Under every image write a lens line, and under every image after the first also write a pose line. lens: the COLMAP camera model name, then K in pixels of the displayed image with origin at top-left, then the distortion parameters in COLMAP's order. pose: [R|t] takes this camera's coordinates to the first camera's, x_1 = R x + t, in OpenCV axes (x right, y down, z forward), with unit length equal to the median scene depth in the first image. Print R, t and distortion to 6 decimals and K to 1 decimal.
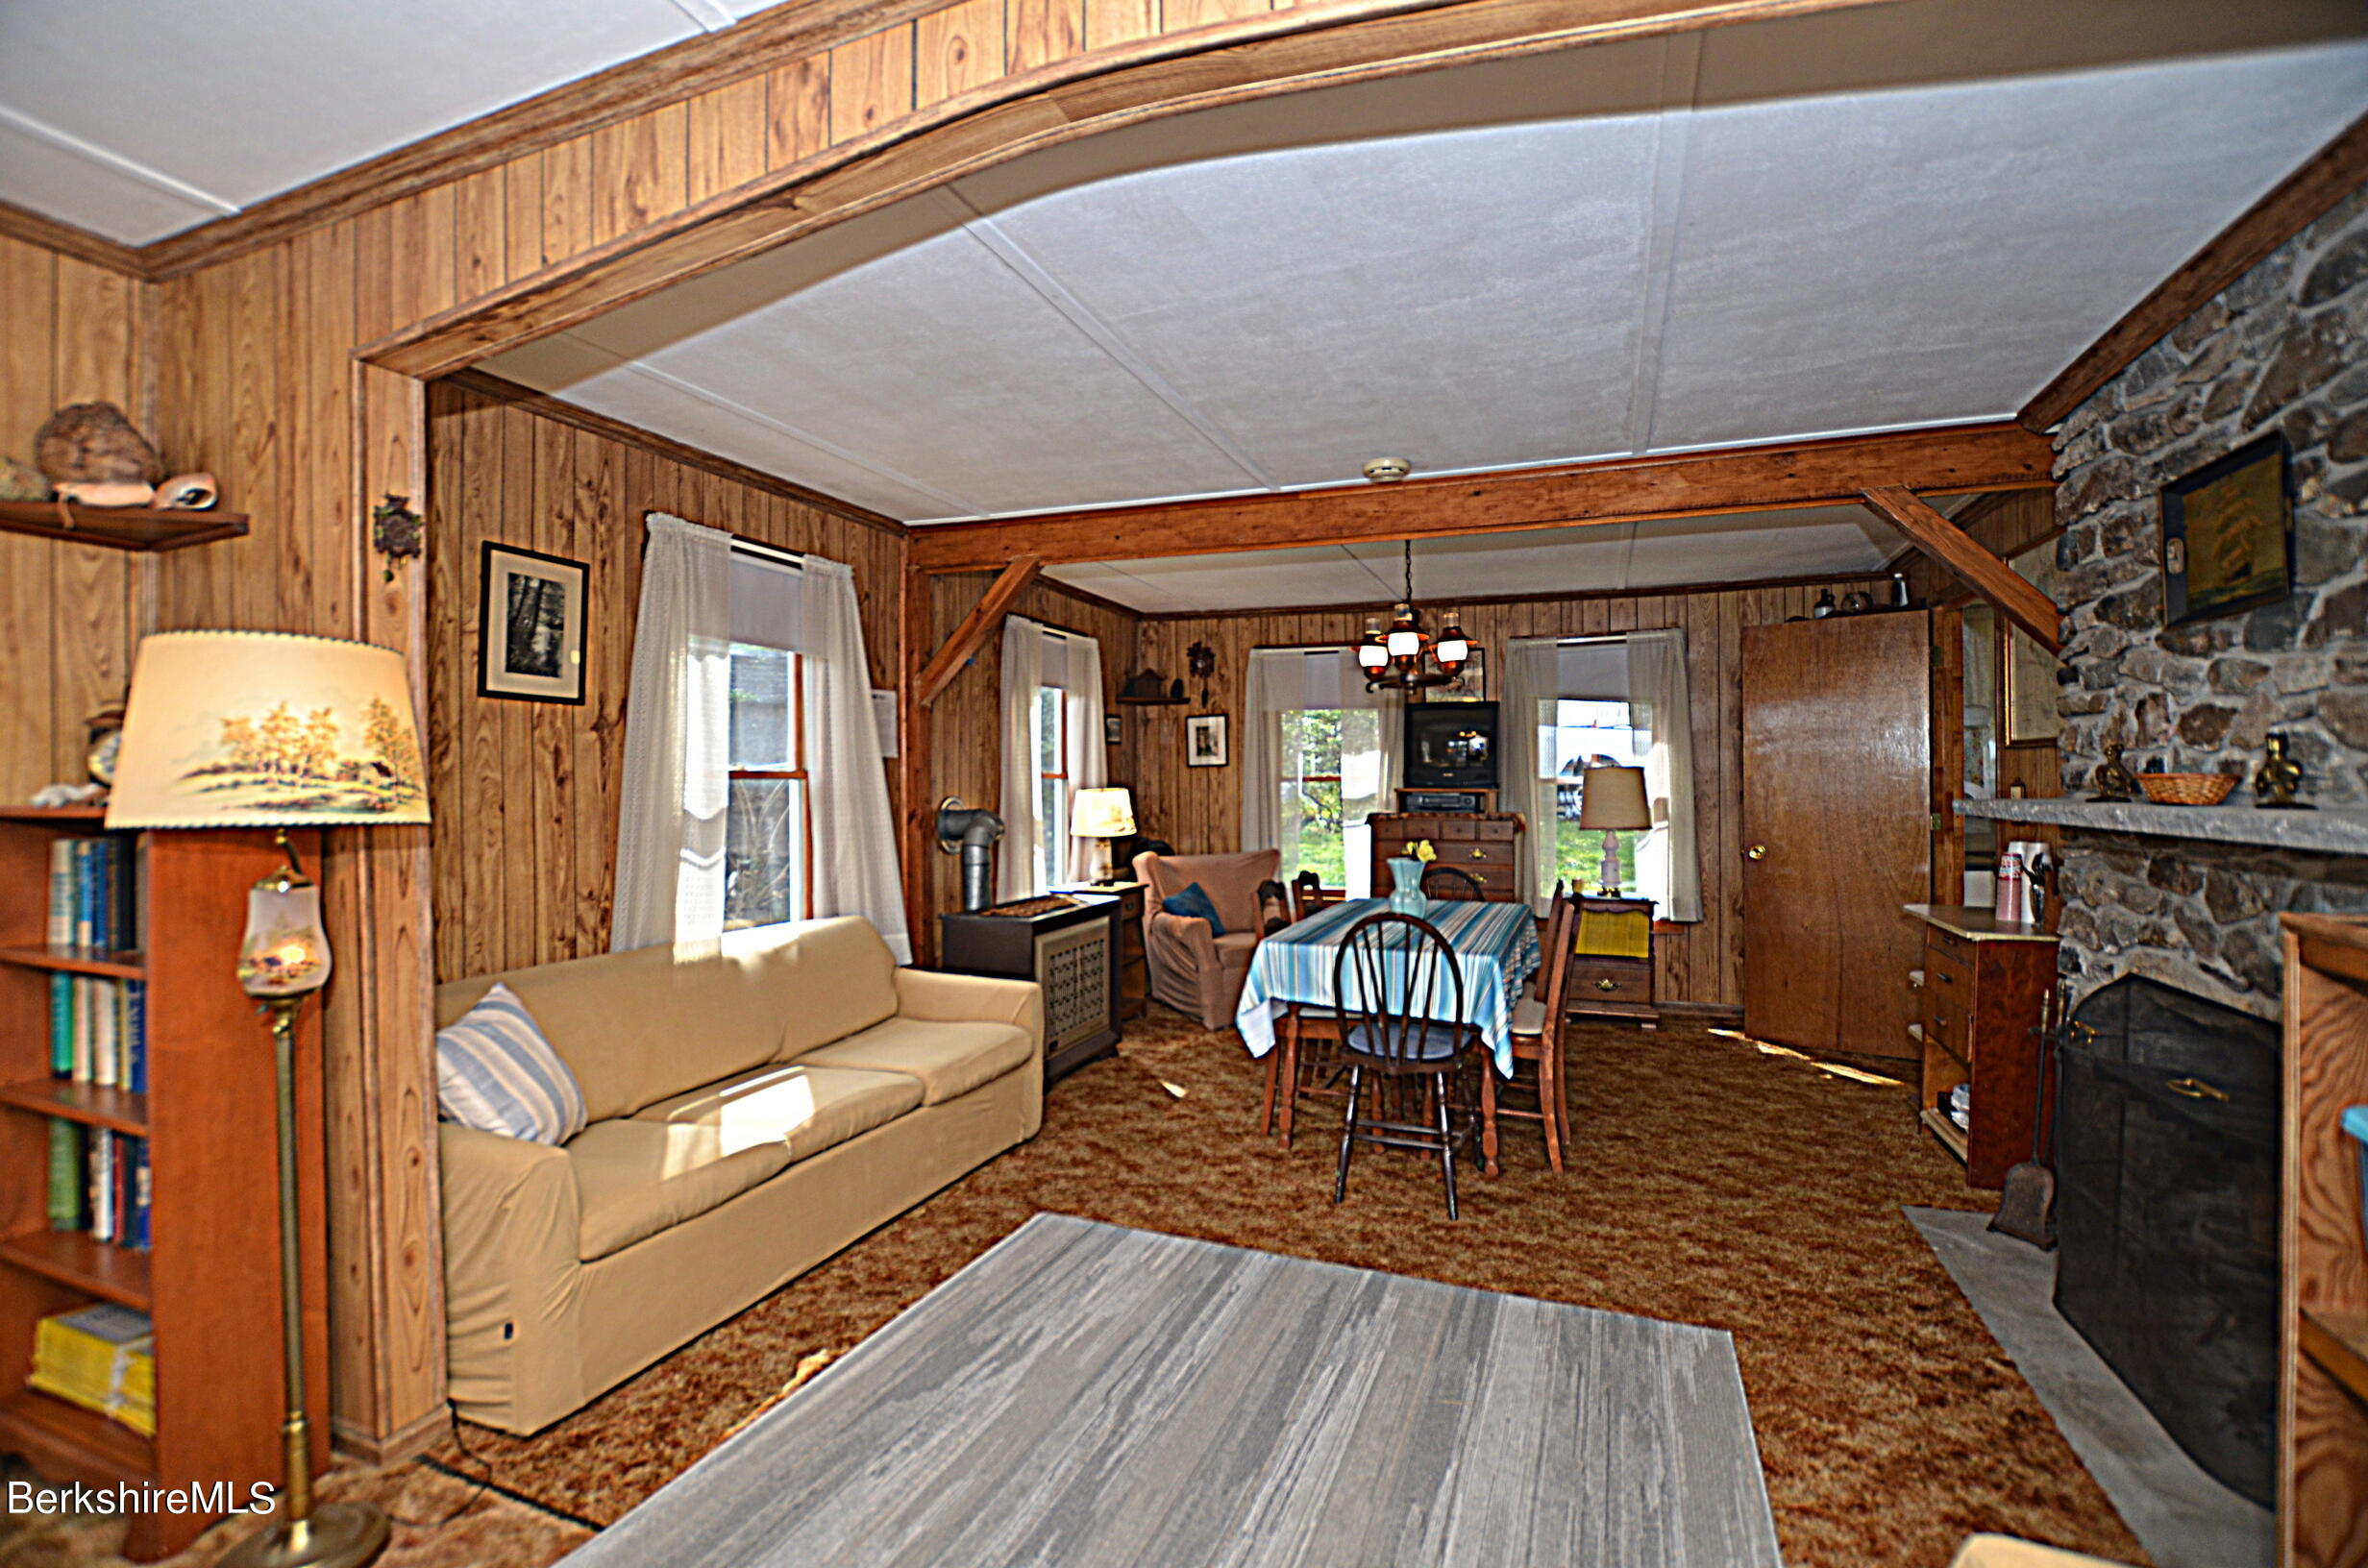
lens RADIAL K [[1035.8, 0, 1188.6], [0, 1035.8, 792.2], [0, 0, 1]] dist [-0.032517, 0.003933]
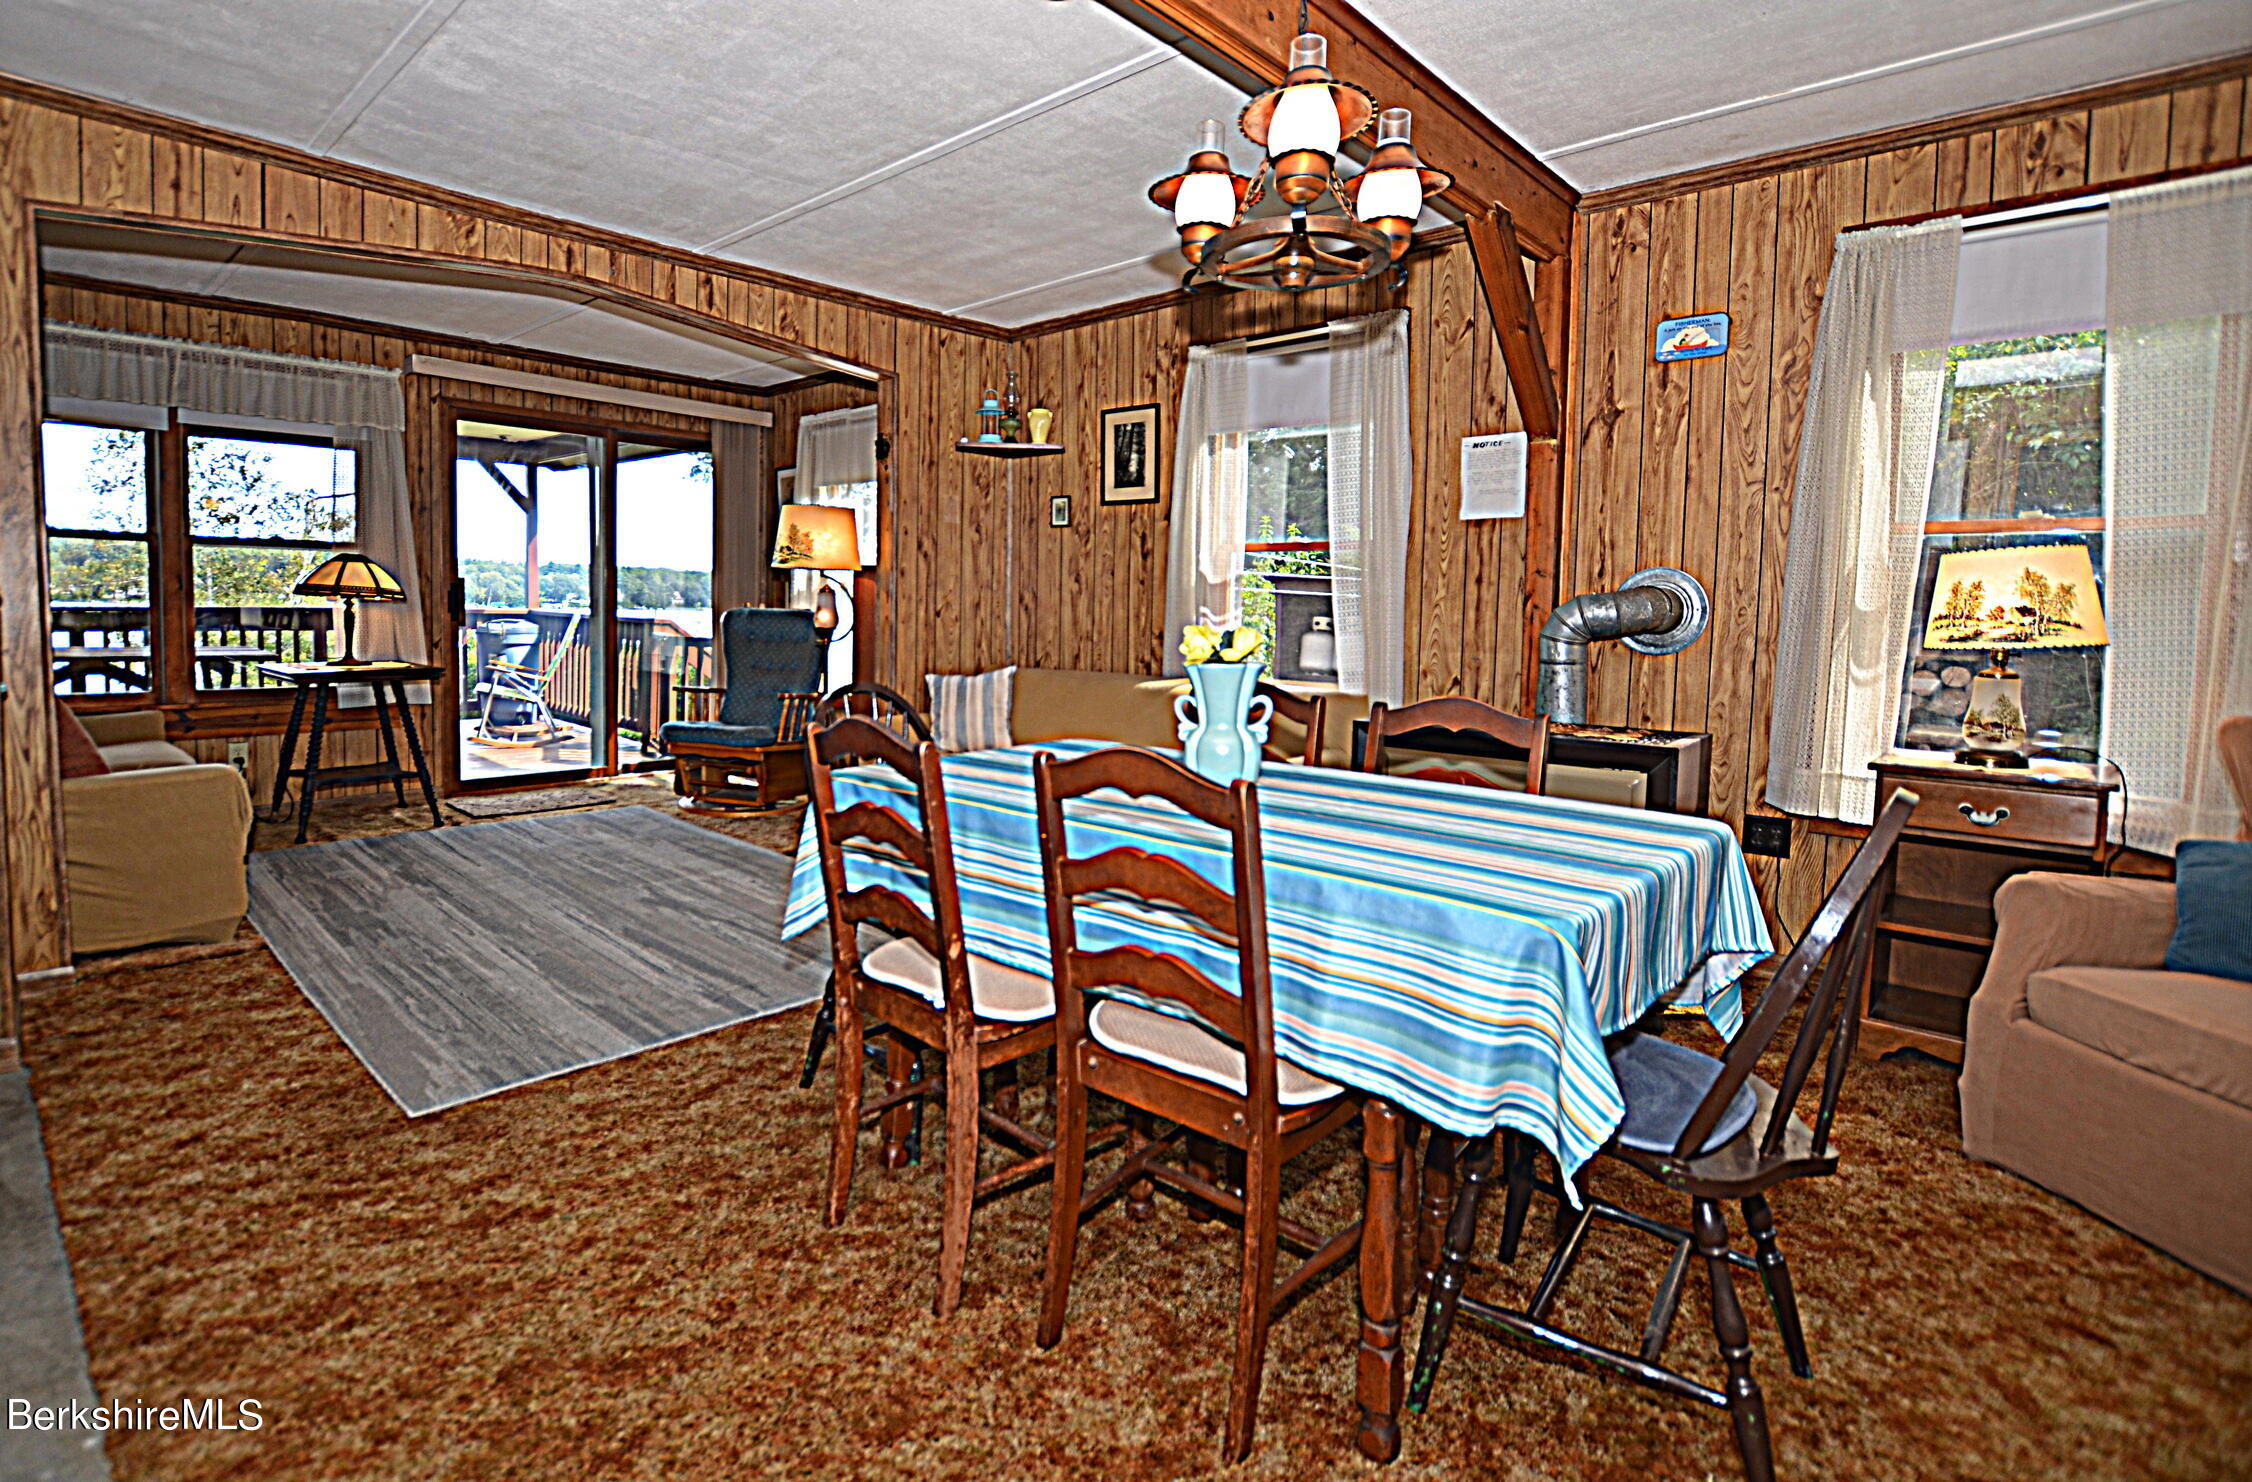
lens RADIAL K [[1092.7, 0, 1024.4], [0, 1092.7, 679.3], [0, 0, 1]] dist [-0.024448, -0.000948]
pose [[-0.391552, 0.064383, -0.917901, 1.010809], [-0.020052, 0.996715, 0.078465, 0.051259], [0.919938, 0.049129, -0.388974, 1.598230]]
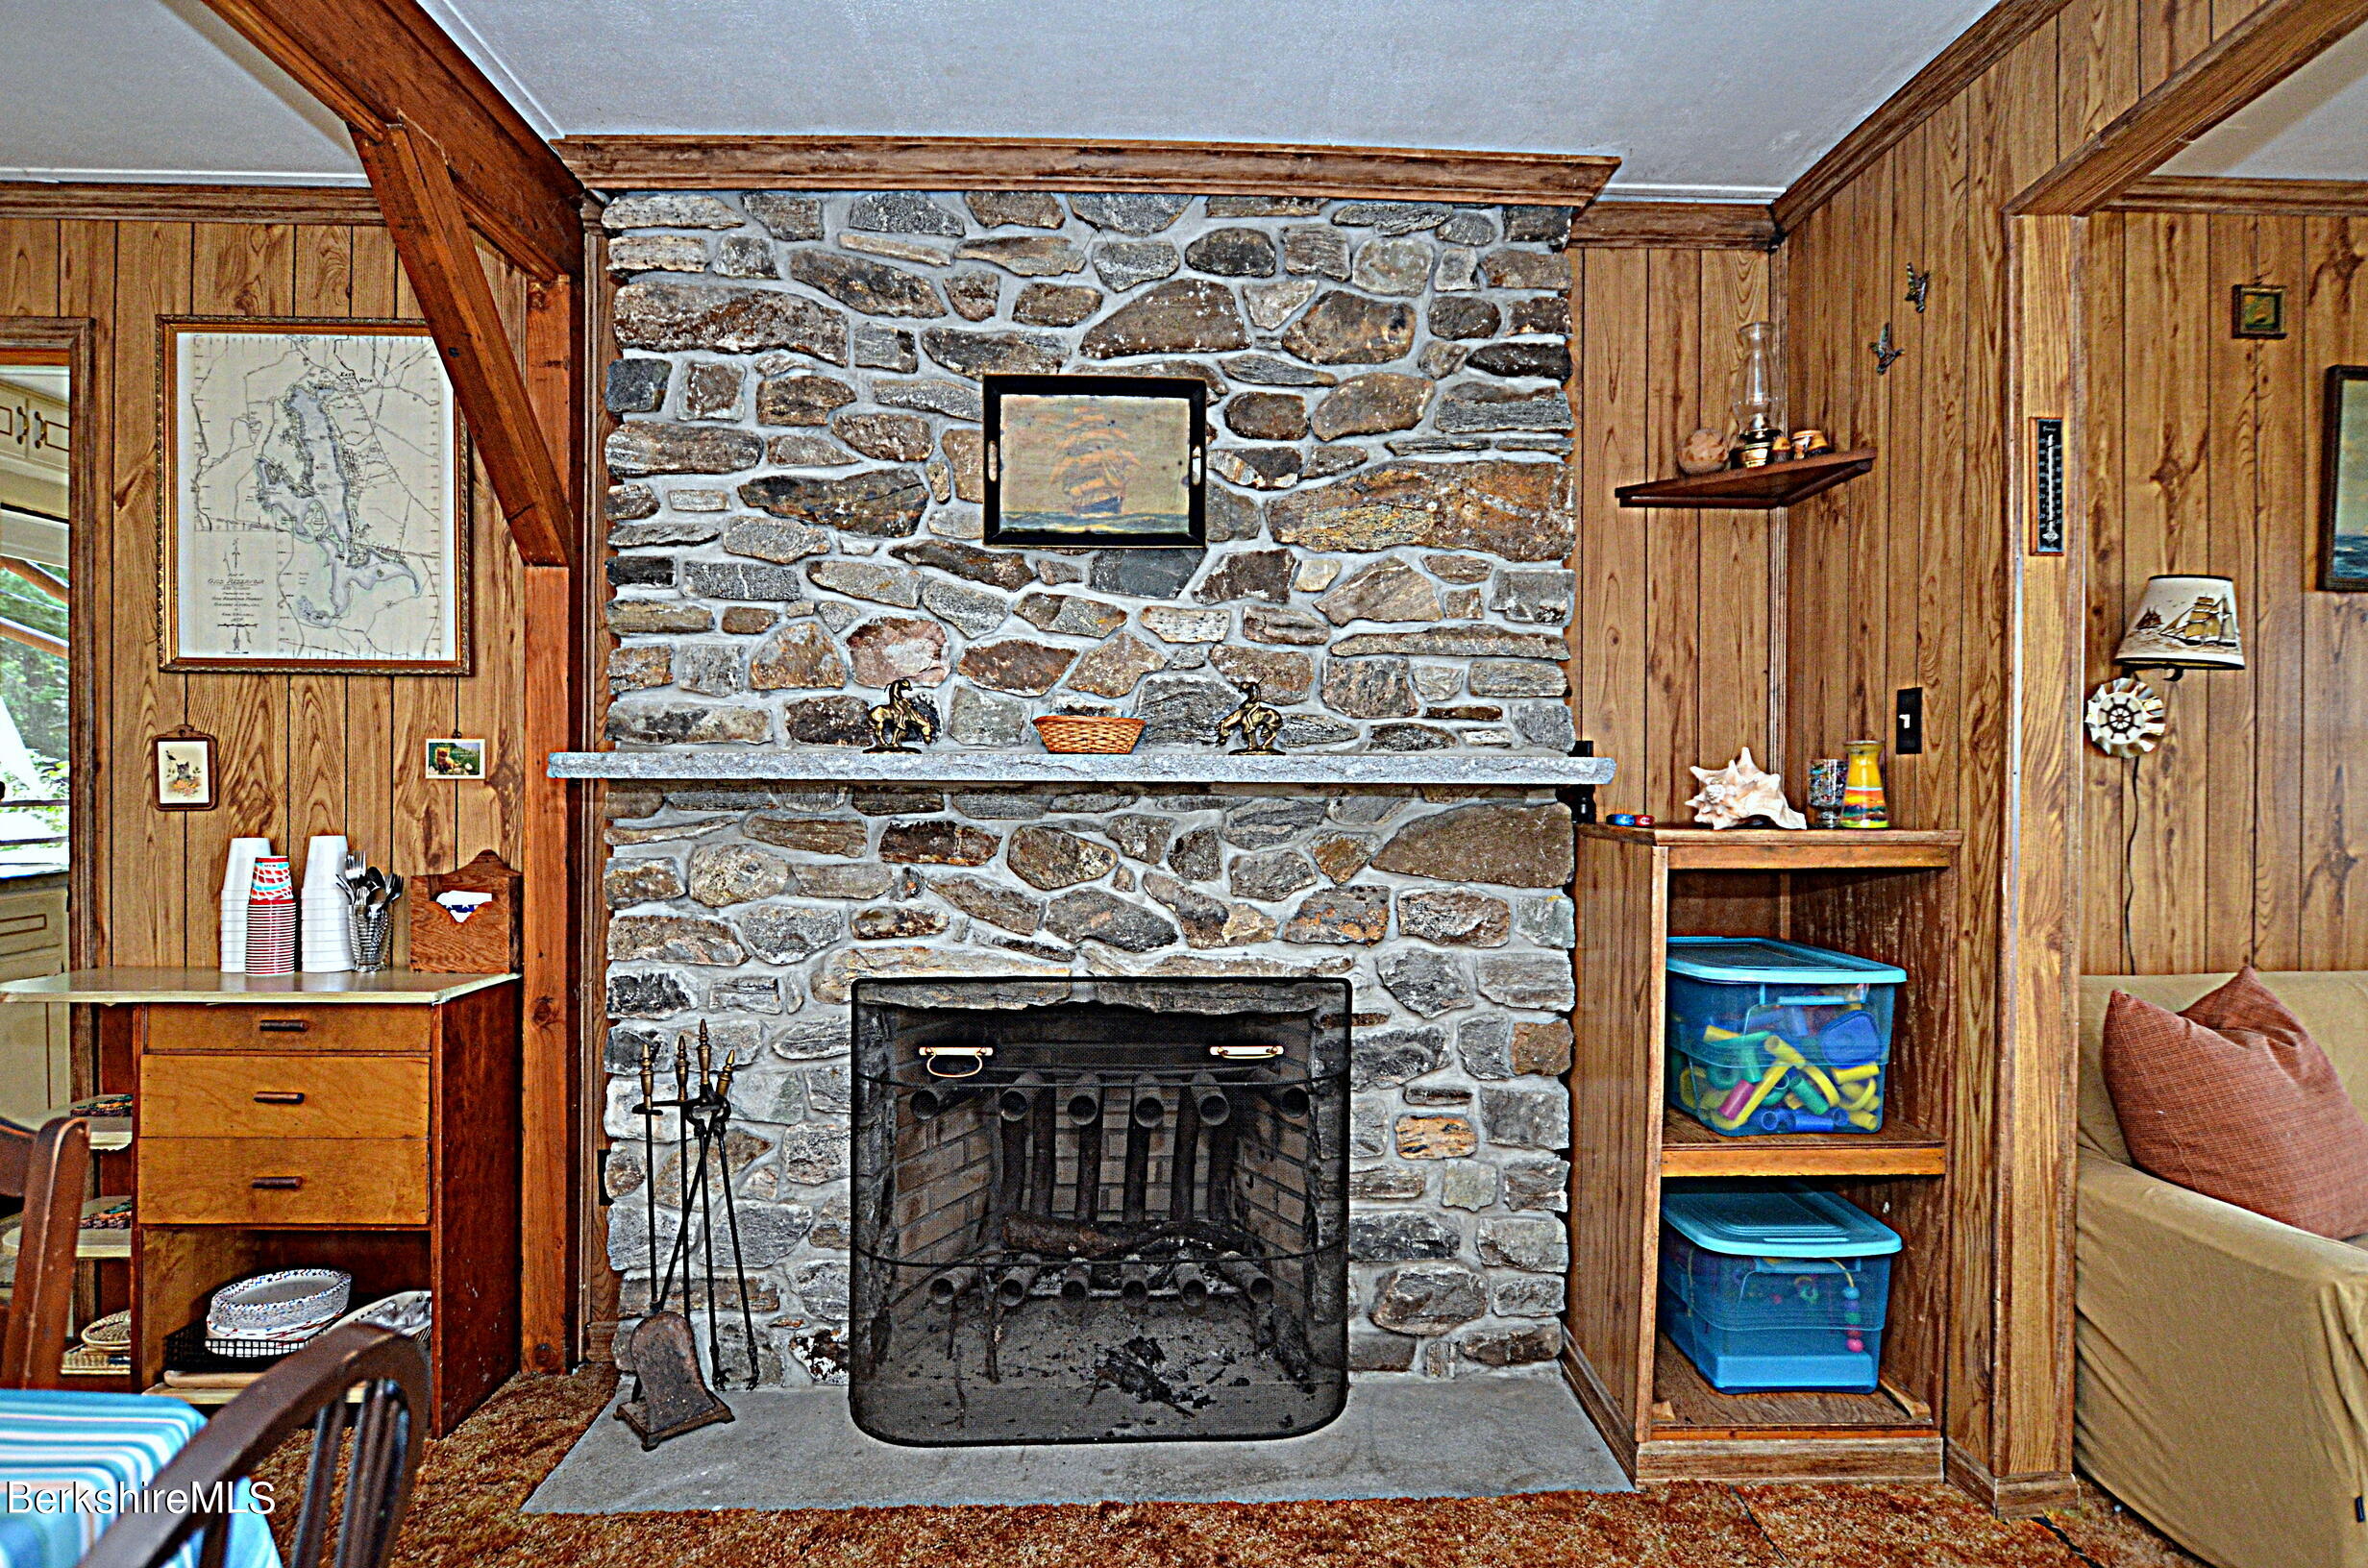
lens RADIAL K [[1256.5, 0, 1172.6], [0, 1256.5, 791.9], [0, 0, 1]] dist [-0.023627, 0.005332]
pose [[-0.395543, -0.000710, 0.918447, -0.035173], [0.006707, 0.999971, 0.003662, 0.032047], [-0.918423, 0.007608, -0.395527, 1.056048]]
